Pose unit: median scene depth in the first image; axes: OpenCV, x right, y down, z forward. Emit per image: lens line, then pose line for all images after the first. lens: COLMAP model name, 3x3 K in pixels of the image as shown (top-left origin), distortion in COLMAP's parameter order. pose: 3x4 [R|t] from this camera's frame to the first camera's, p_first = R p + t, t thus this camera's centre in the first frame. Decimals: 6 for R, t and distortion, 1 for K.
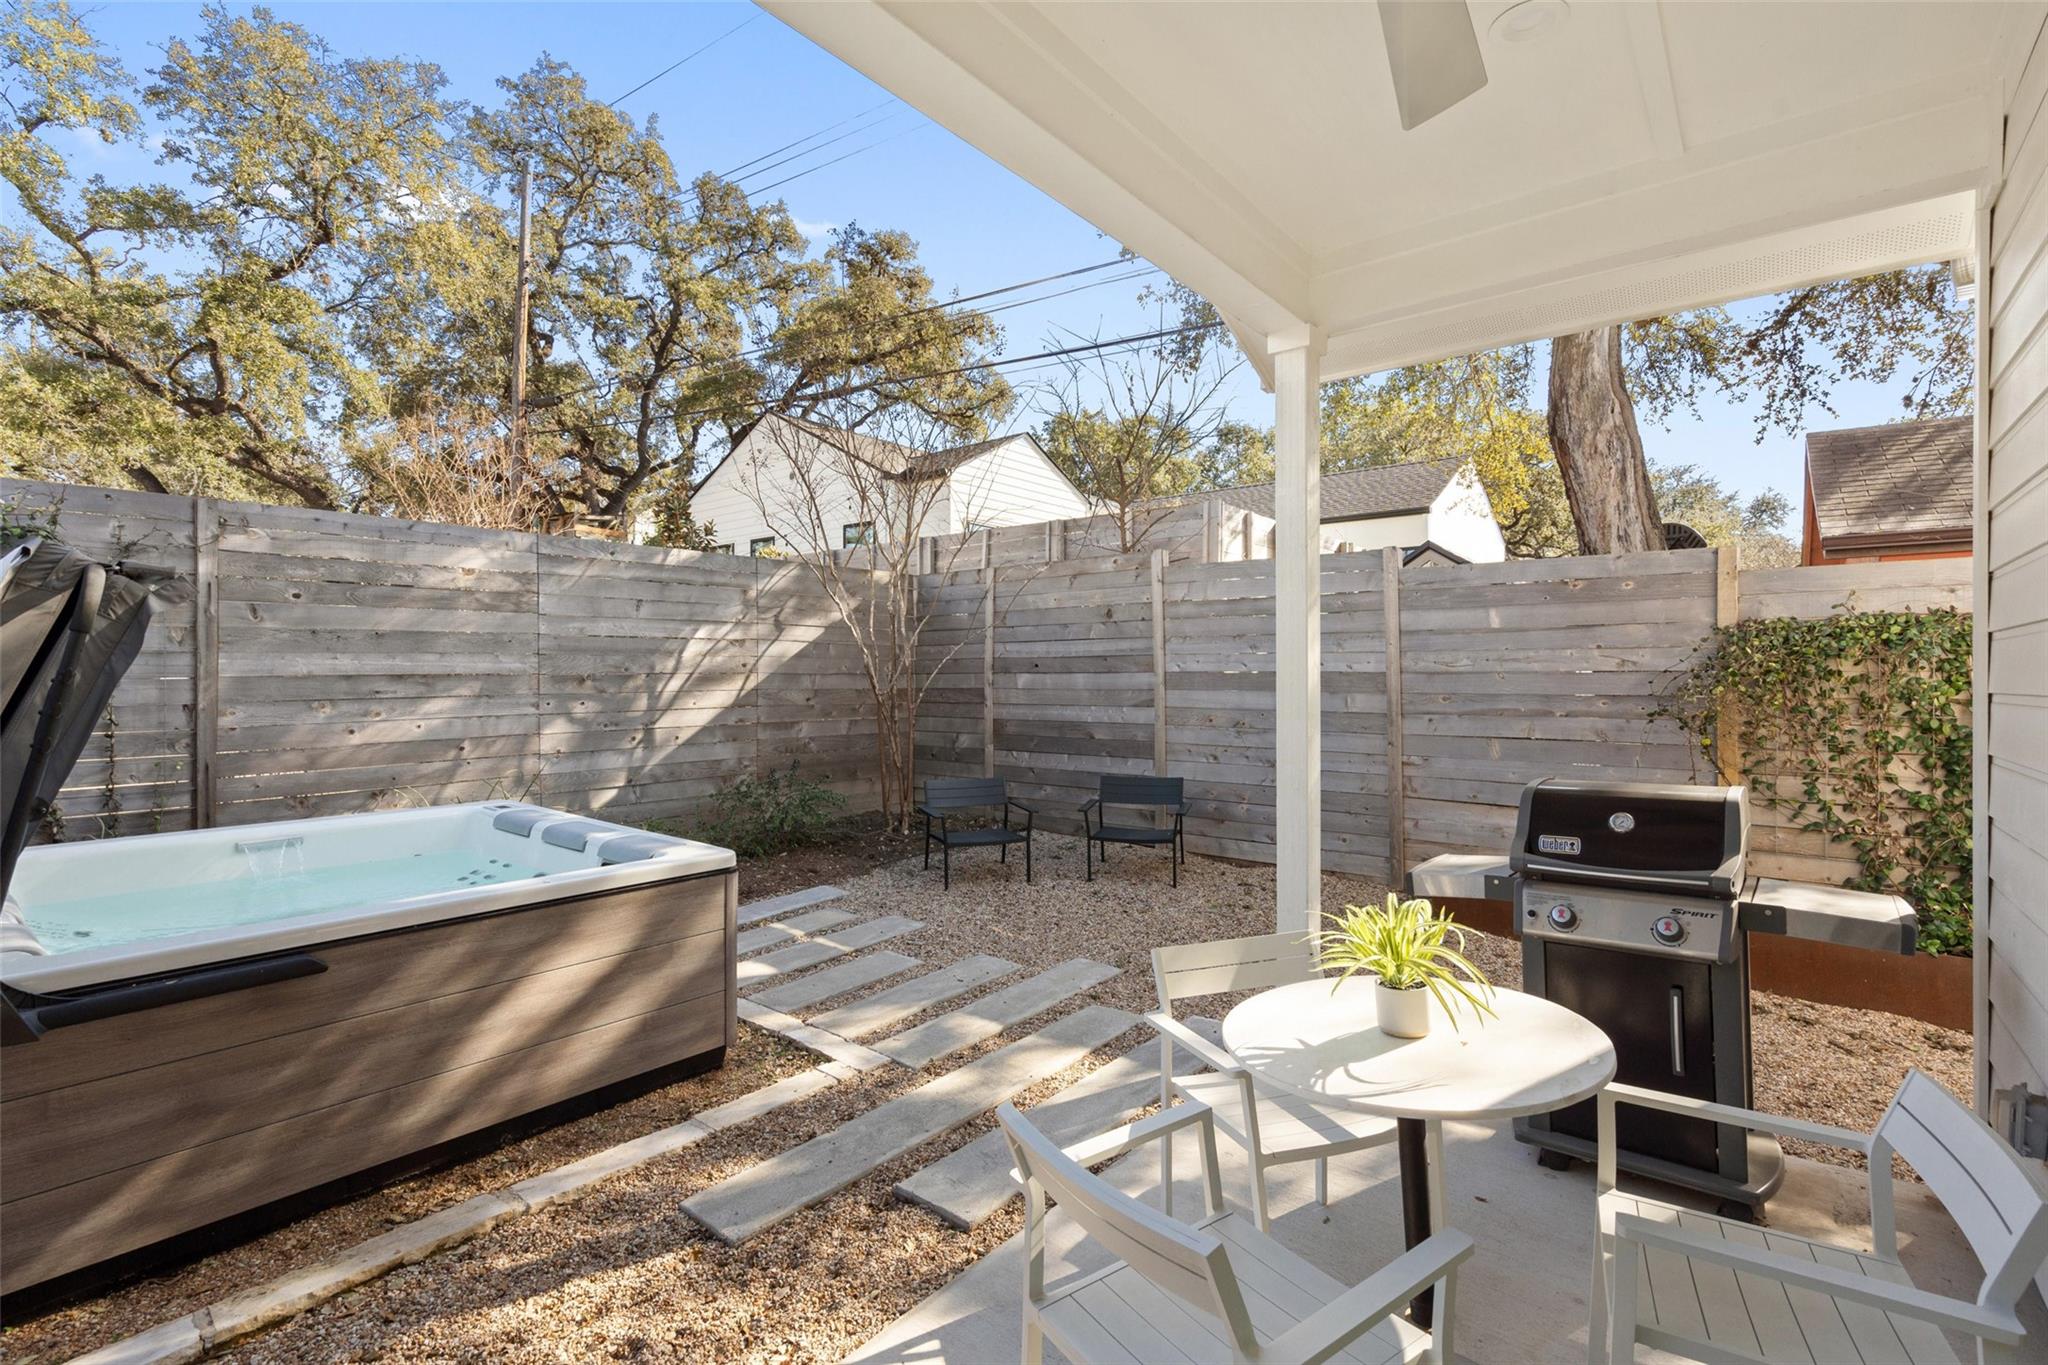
lens RADIAL K [[926.5, 0, 1024.0], [0, 926.5, 682.5], [0, 0, 1]] dist [-0.002085, 0.000676]
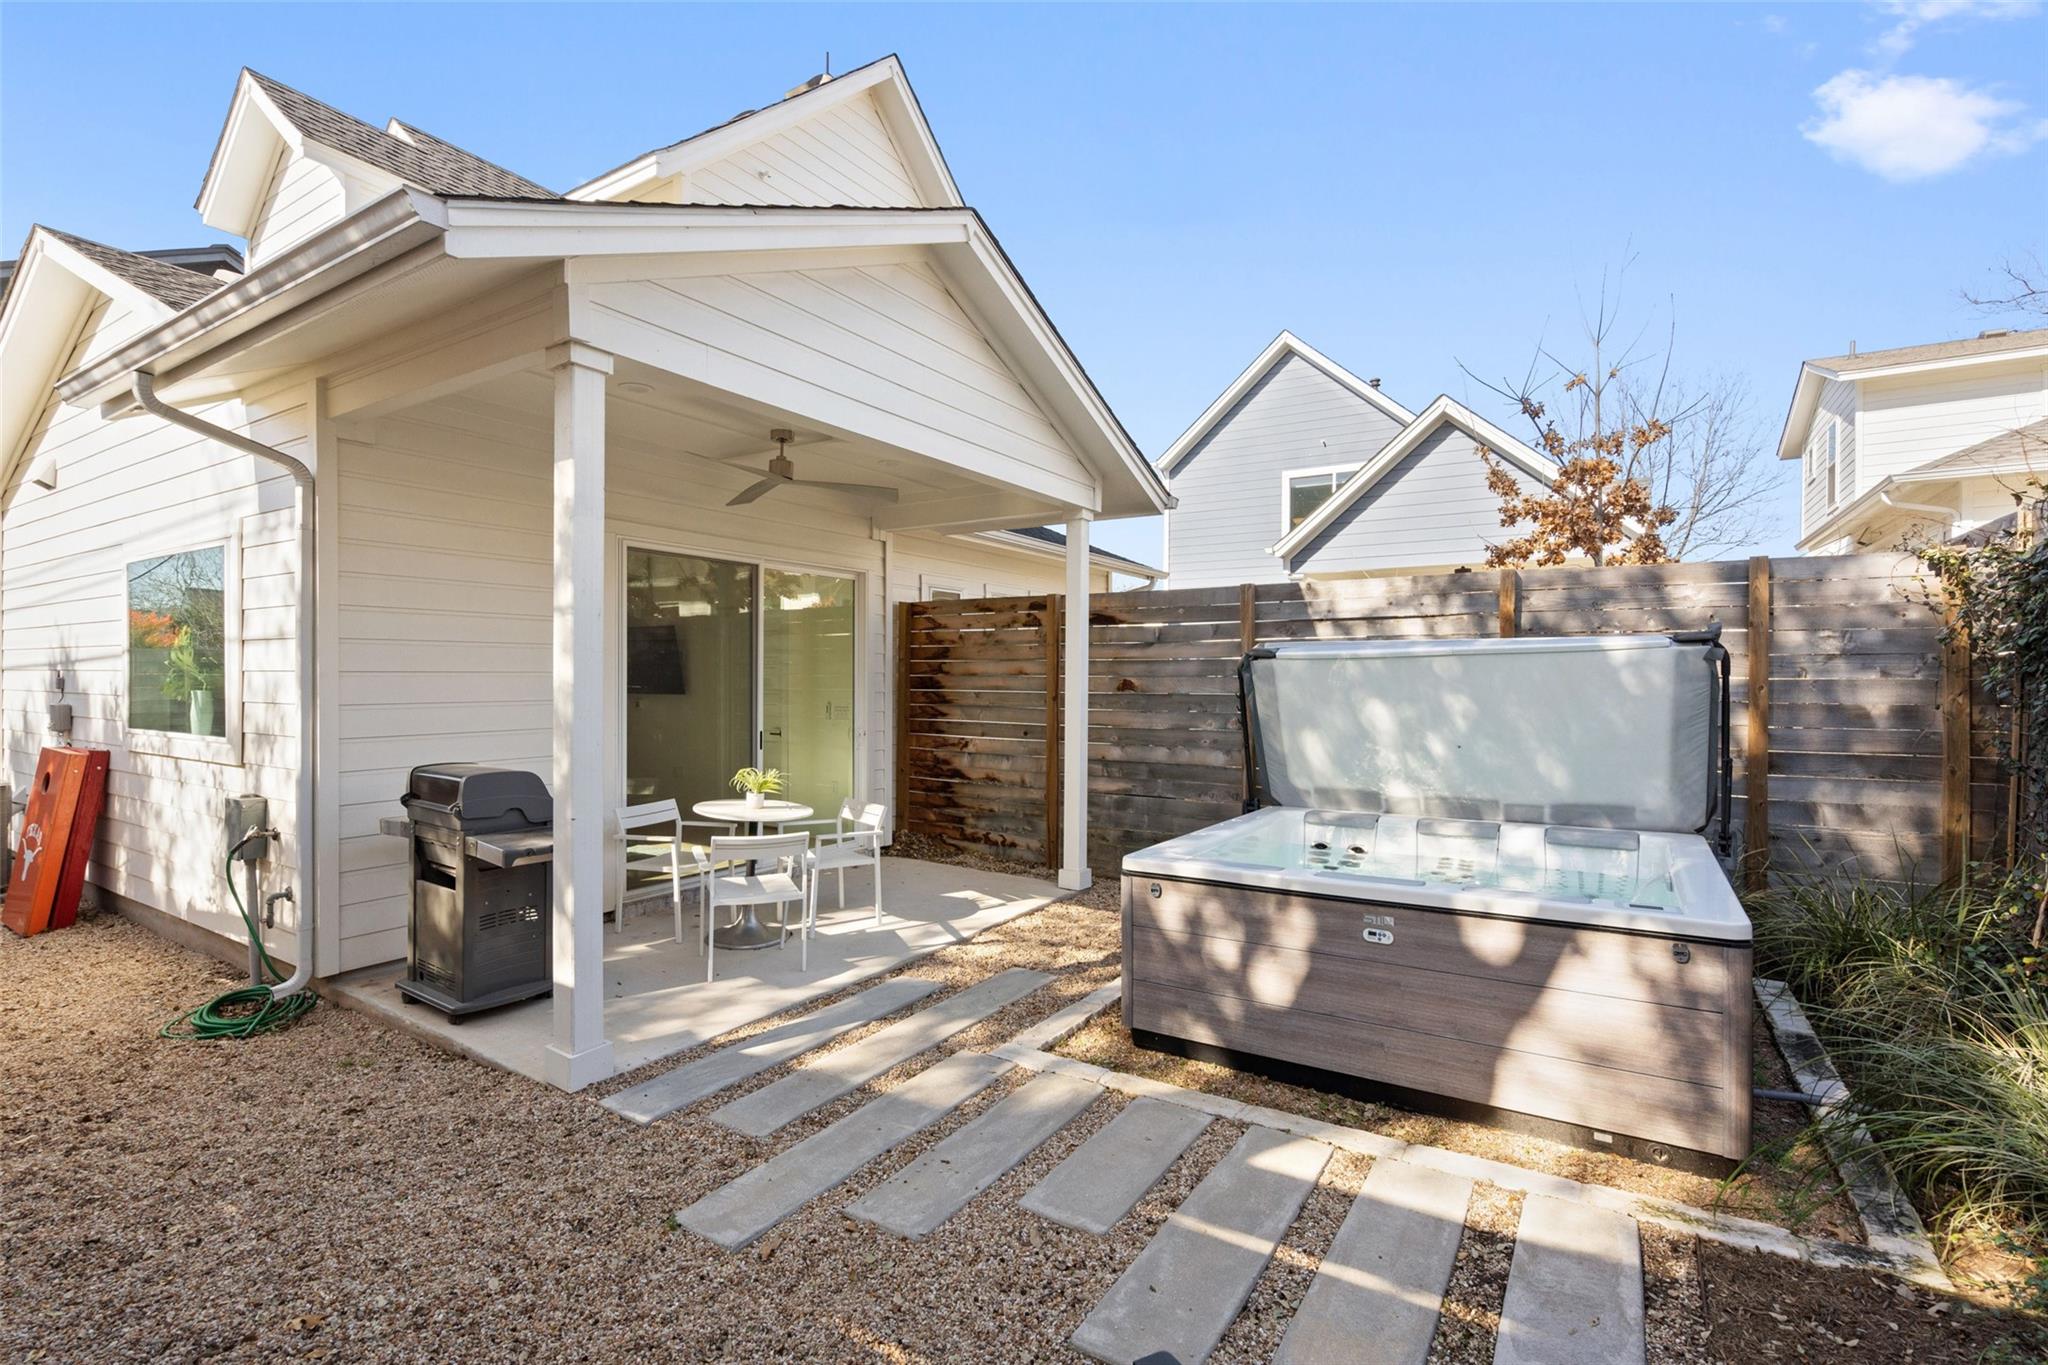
lens RADIAL K [[926.5, 0, 1024.0], [0, 926.5, 682.5], [0, 0, 1]] dist [-0.002085, 0.000676]
pose [[-0.992414, -0.003149, -0.122902, -0.037772], [-0.004350, 0.999945, 0.009501, -0.028819], [0.122866, 0.009963, -0.992373, 1.515151]]
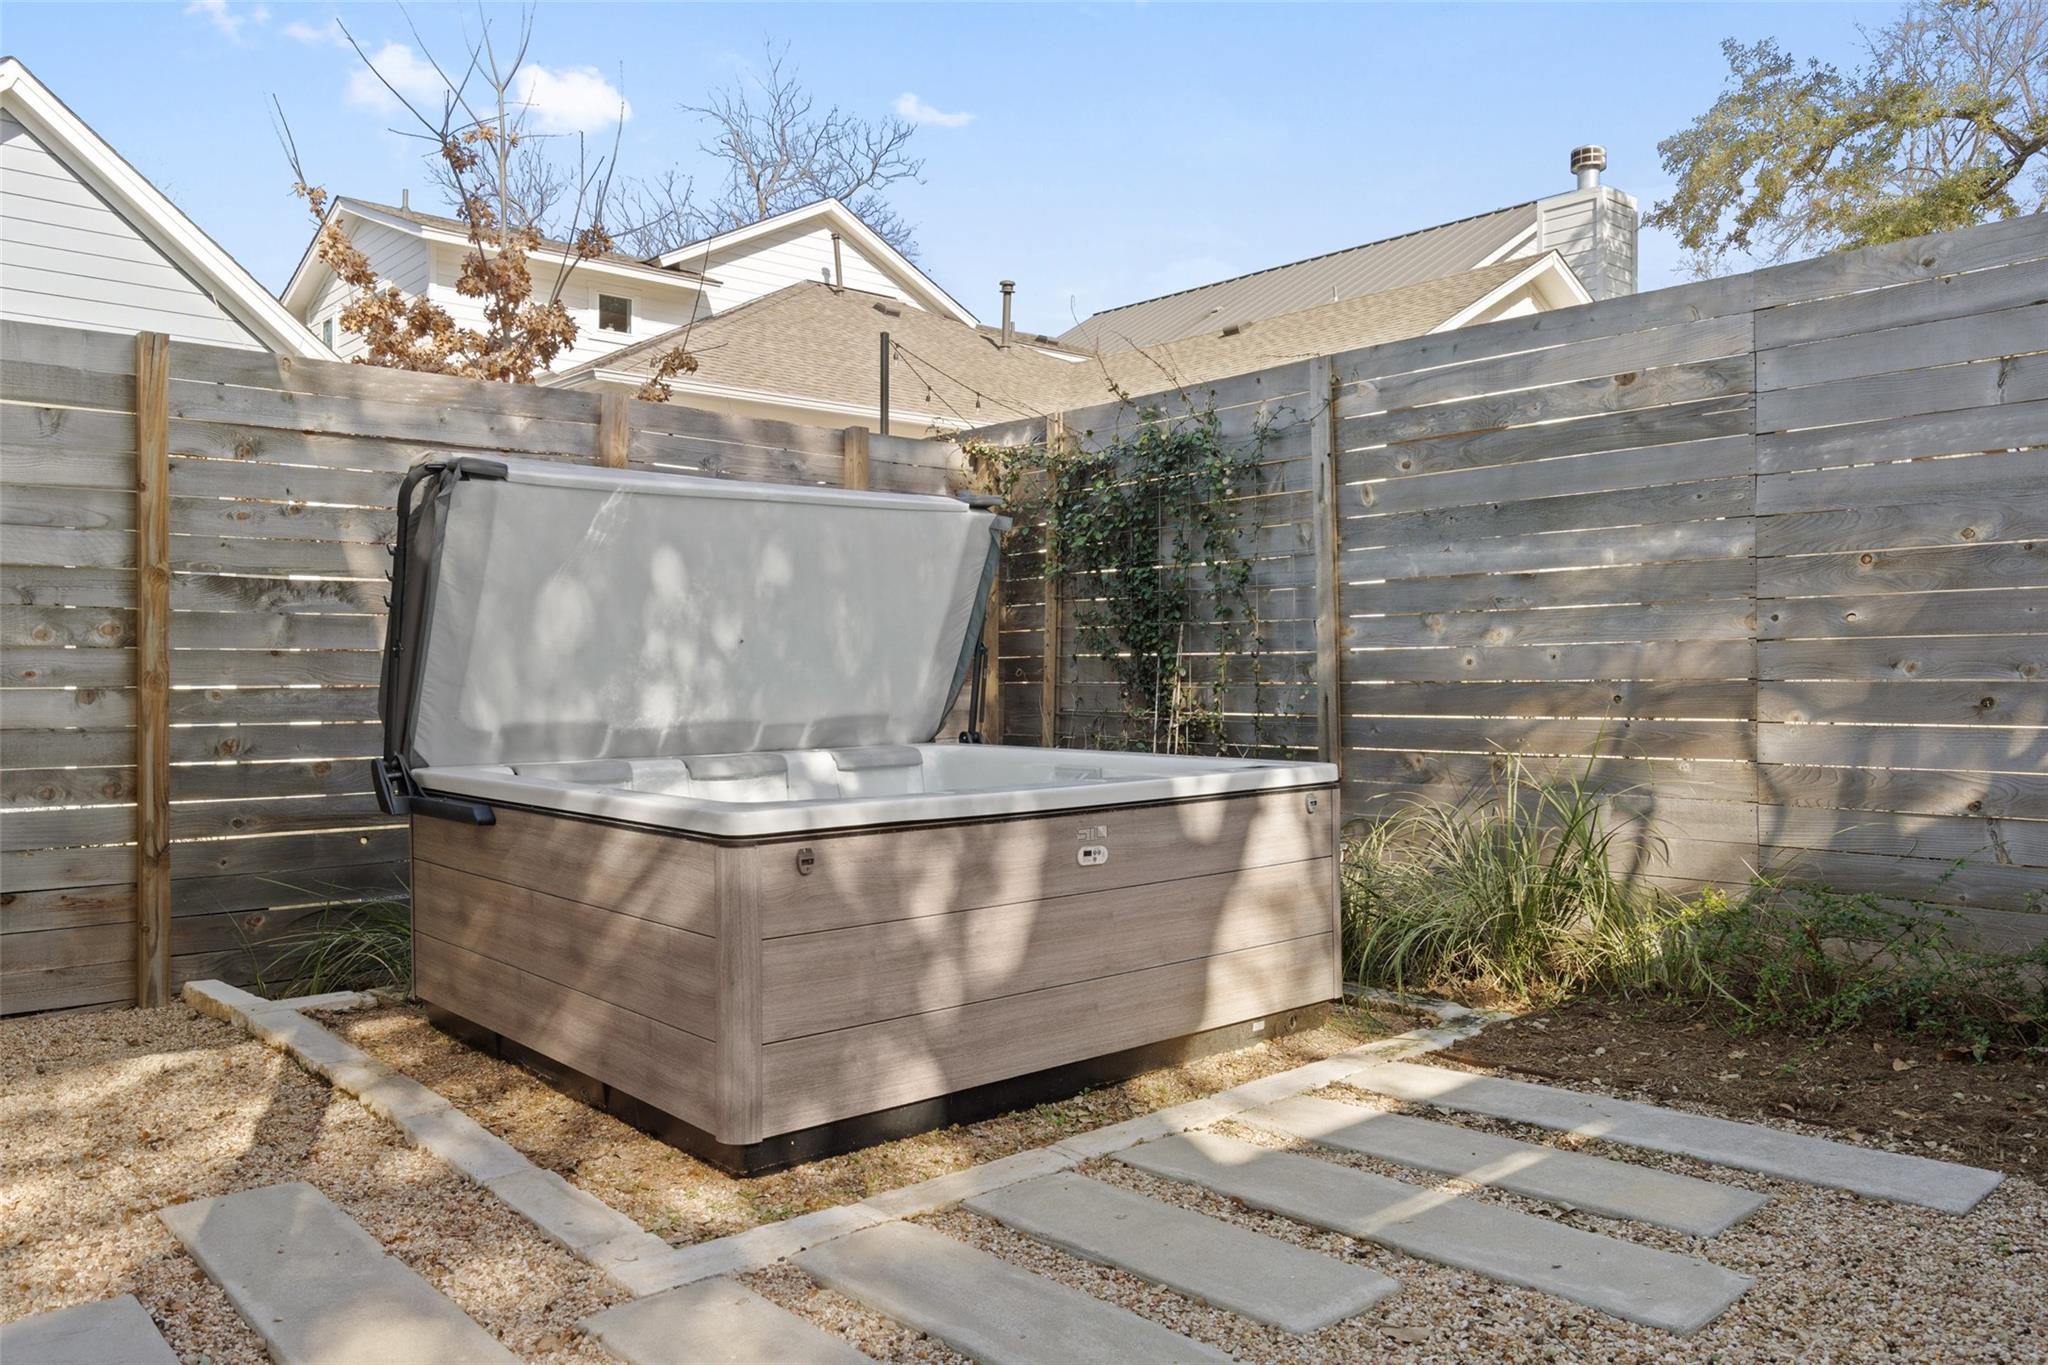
lens RADIAL K [[1493.7, 0, 1024.0], [0, 1493.7, 682.5], [0, 0, 1]] dist [0.008146, 0.001470]
pose [[-0.159267, 0.008992, -0.987195, 0.409776], [-0.007522, 0.999918, 0.010321, 0.066132], [0.987207, 0.009069, -0.159186, 0.950332]]
